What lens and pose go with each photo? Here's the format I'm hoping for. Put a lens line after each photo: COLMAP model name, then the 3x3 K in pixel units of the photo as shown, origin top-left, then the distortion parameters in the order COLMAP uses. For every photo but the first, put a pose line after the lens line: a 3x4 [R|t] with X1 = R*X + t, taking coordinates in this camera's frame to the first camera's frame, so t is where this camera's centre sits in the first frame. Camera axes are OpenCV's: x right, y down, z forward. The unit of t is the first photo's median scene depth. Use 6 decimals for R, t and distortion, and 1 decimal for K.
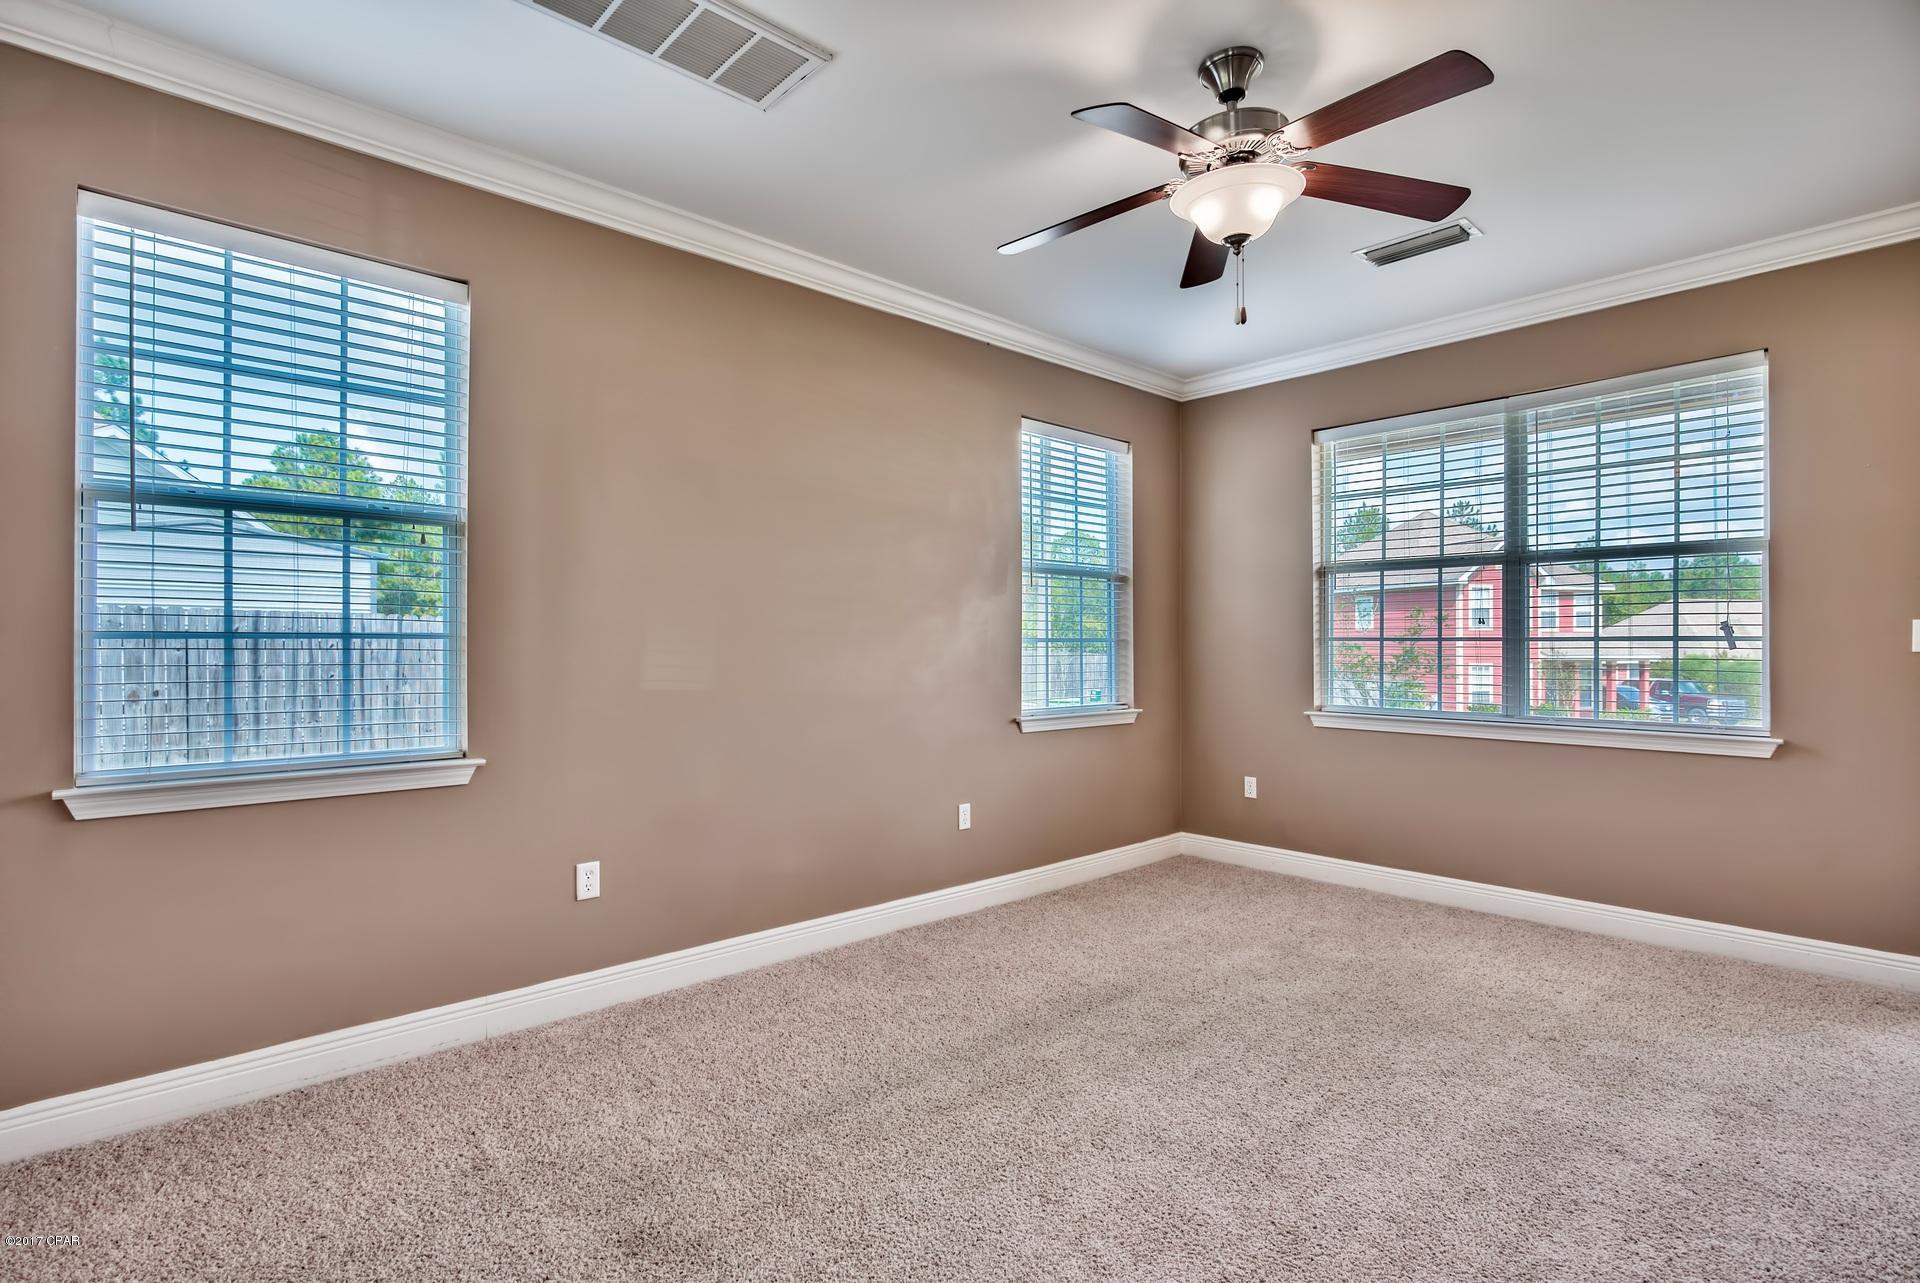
lens RADIAL K [[937.5, 0, 938.8], [0, 937.5, 641.3], [0, 0, 1]] dist [-0.002703, -0.000622]
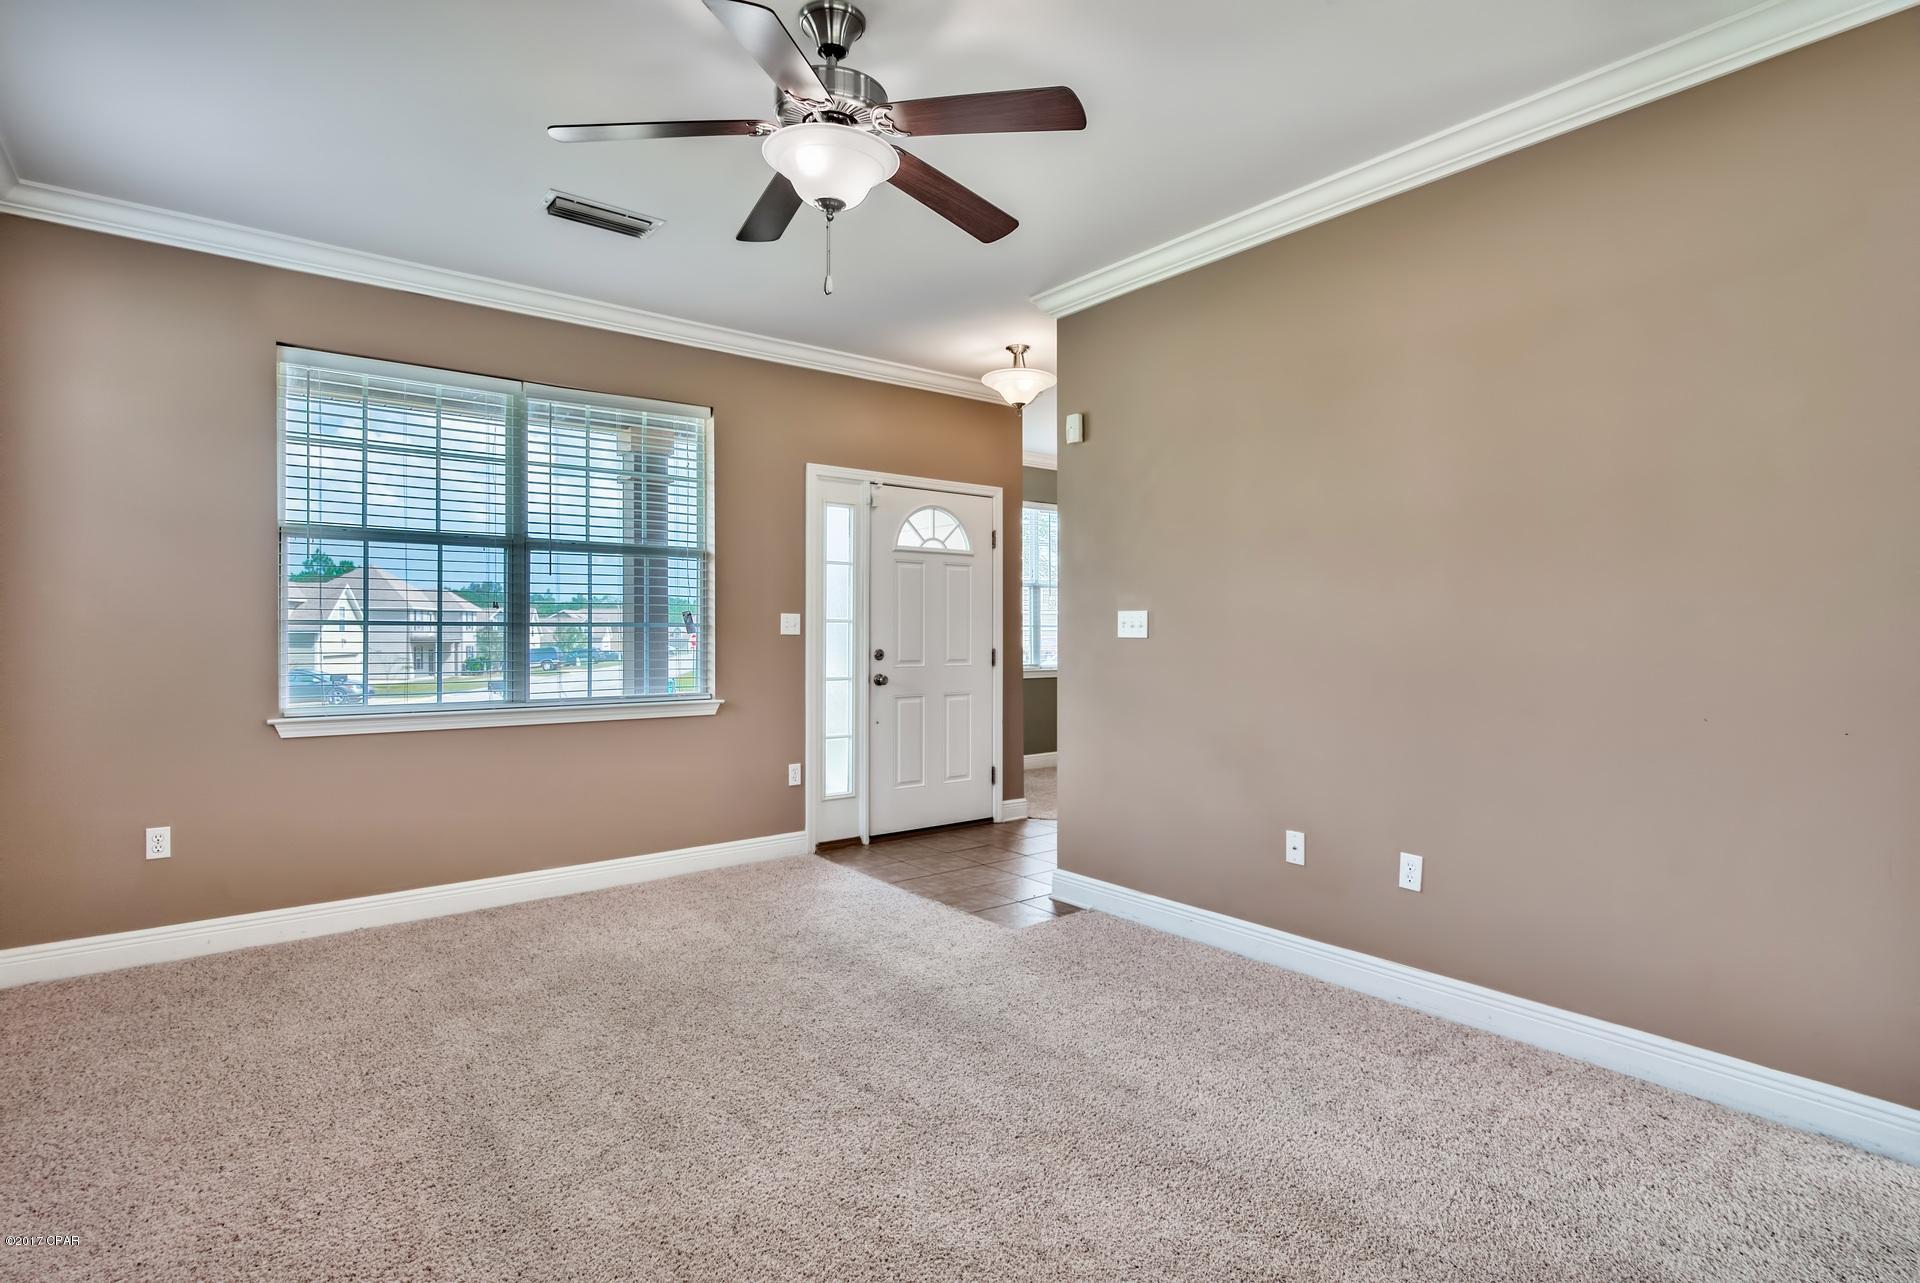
lens RADIAL K [[959.4, 0, 963.8], [0, 959.4, 629.6], [0, 0, 1]] dist [-0.002179, -0.000247]
pose [[0.060124, -0.001496, 0.998190, -0.424647], [-0.004363, 0.999989, 0.001761, -0.000285], [-0.998181, -0.004461, 0.060117, 0.518864]]
